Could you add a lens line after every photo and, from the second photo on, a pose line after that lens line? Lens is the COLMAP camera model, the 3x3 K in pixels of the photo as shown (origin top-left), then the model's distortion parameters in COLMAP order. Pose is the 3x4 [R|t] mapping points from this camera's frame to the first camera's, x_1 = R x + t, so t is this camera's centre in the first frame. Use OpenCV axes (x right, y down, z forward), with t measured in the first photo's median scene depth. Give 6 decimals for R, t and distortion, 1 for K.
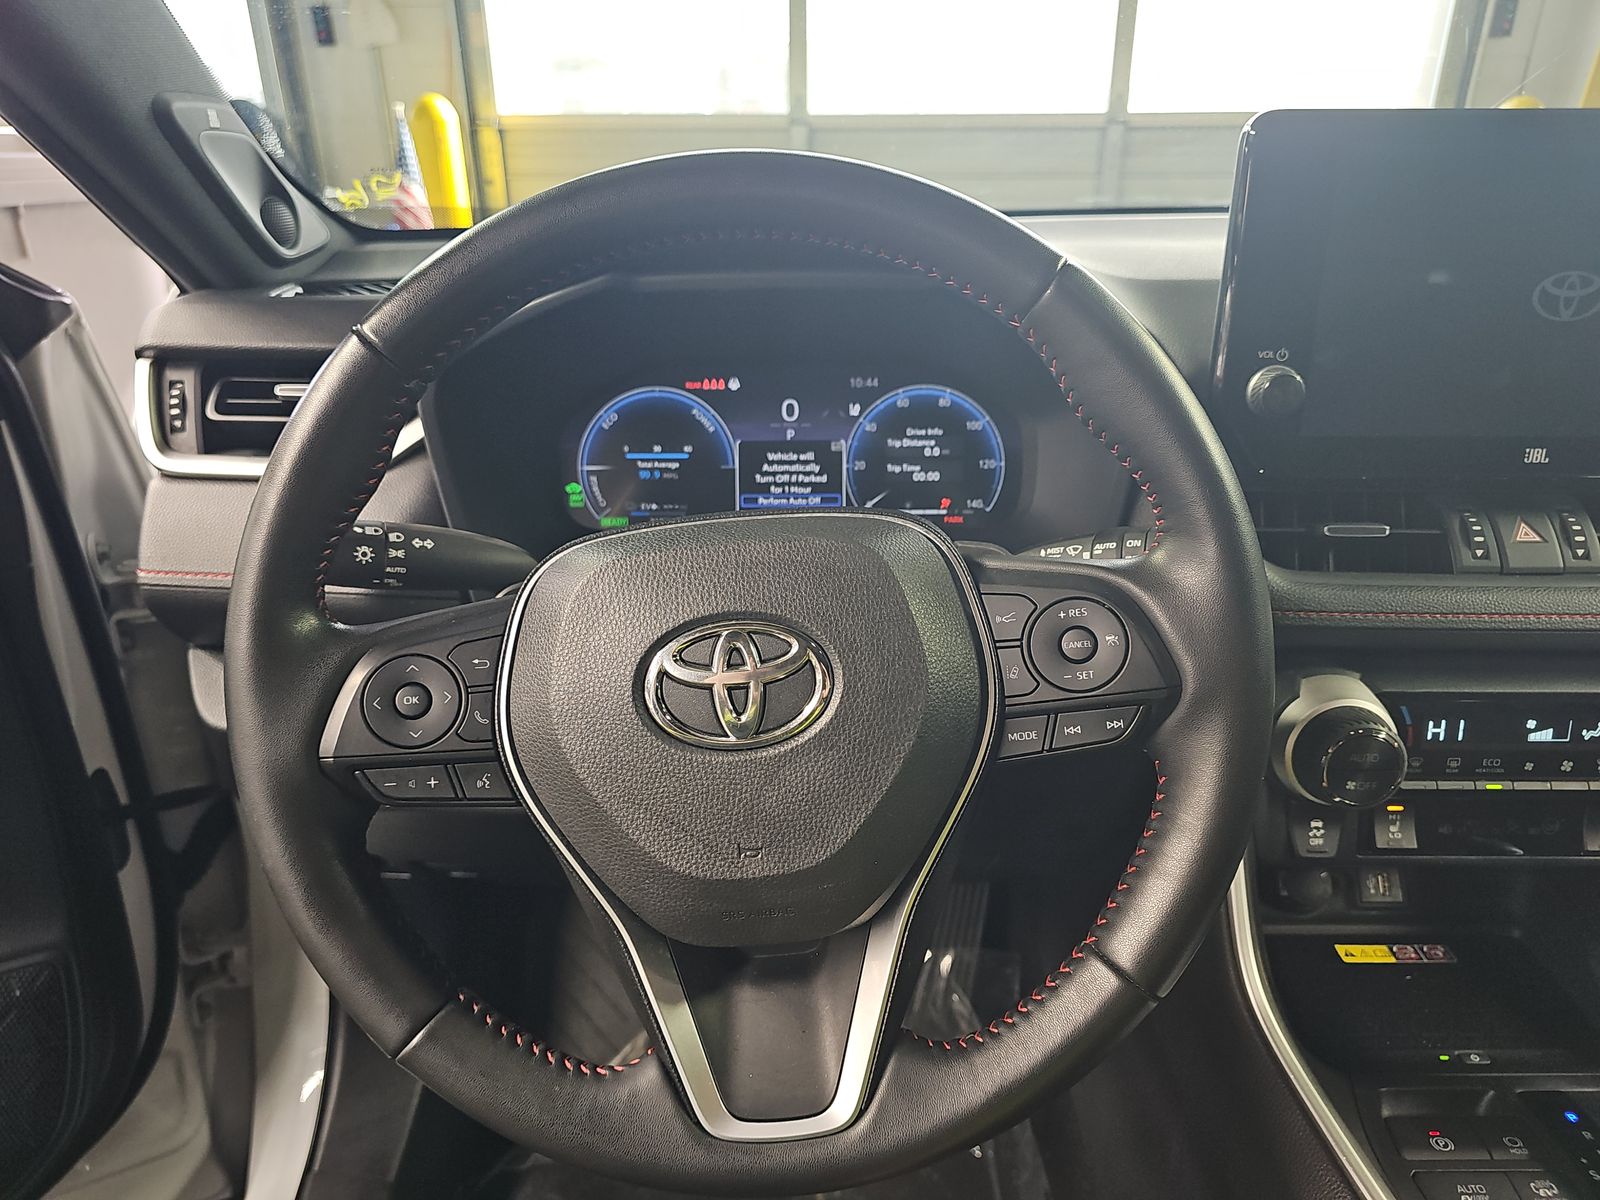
lens RADIAL K [[683.7, 0, 802.2], [0, 683.7, 683.3], [0, 0, 1]] dist [0.012322, -0.005792]
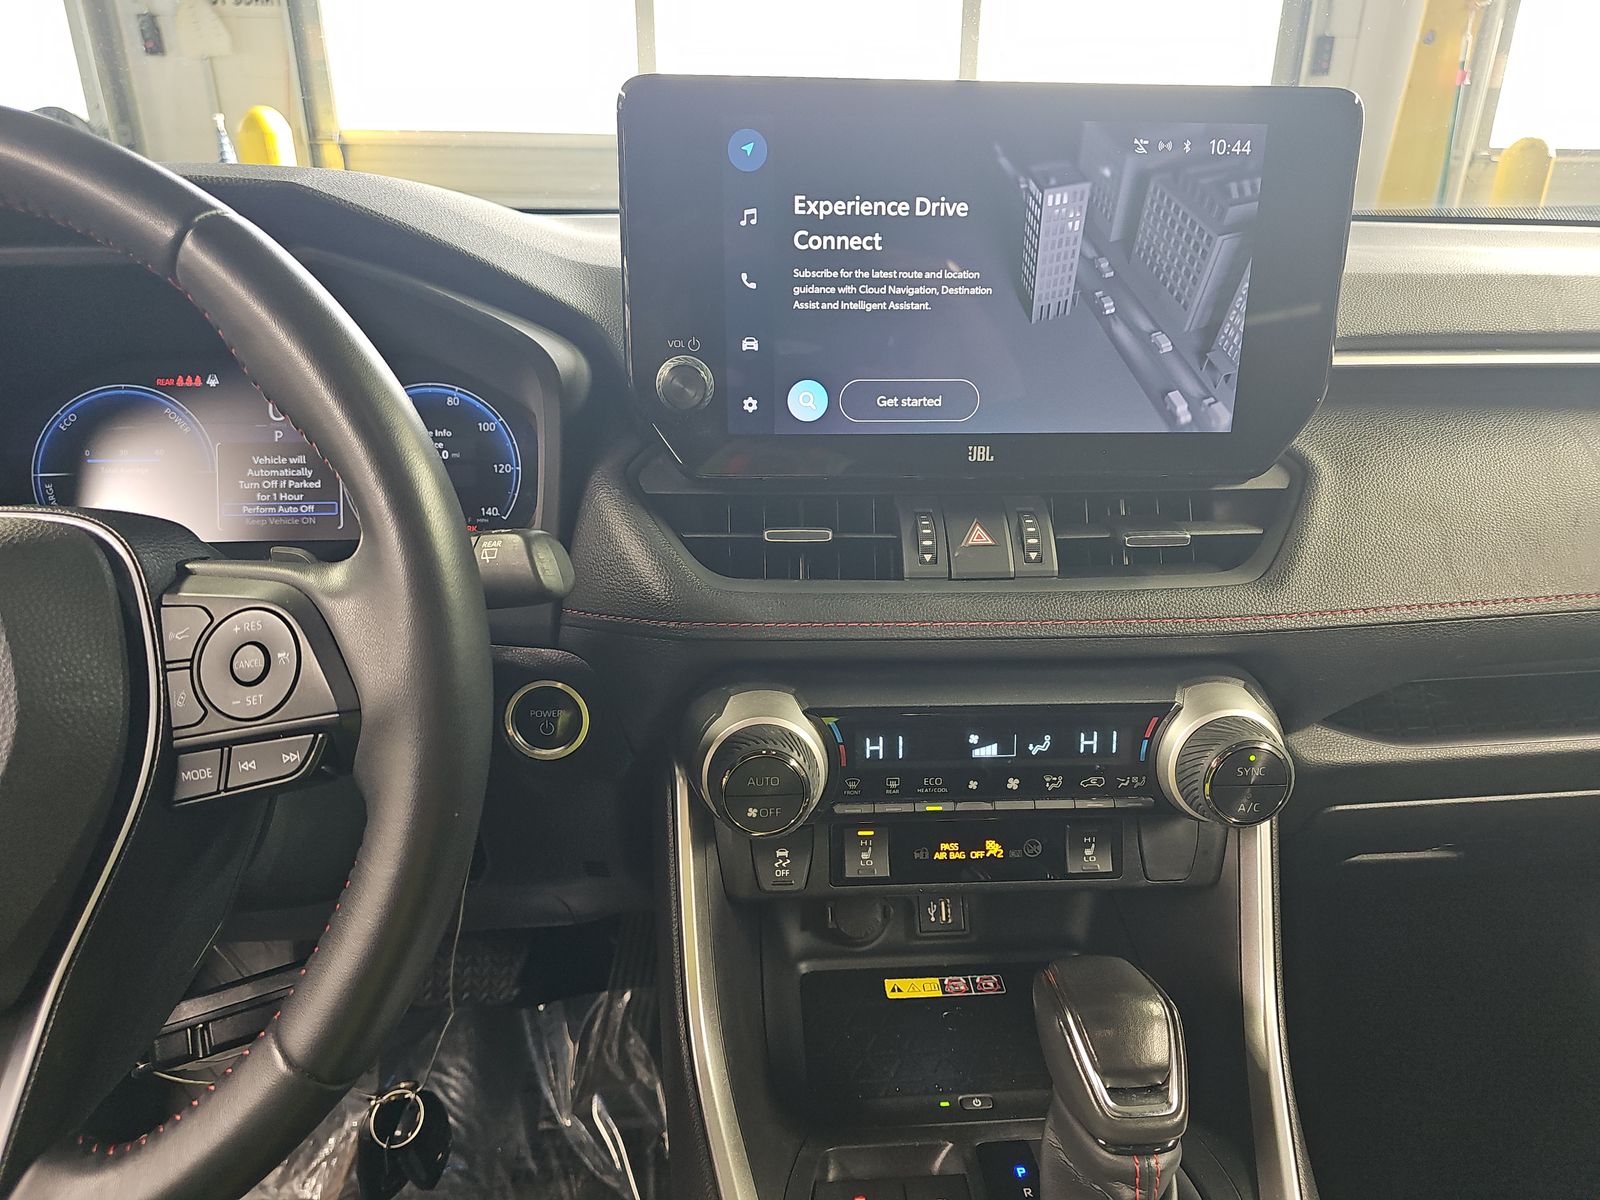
lens RADIAL K [[683.7, 0, 802.2], [0, 683.7, 683.3], [0, 0, 1]] dist [0.012322, -0.005792]
pose [[0.998330, -0.020979, 0.053825, 0.747294], [0.022541, 0.999337, -0.028581, 0.004629], [-0.053190, 0.029746, 0.998141, 0.082442]]
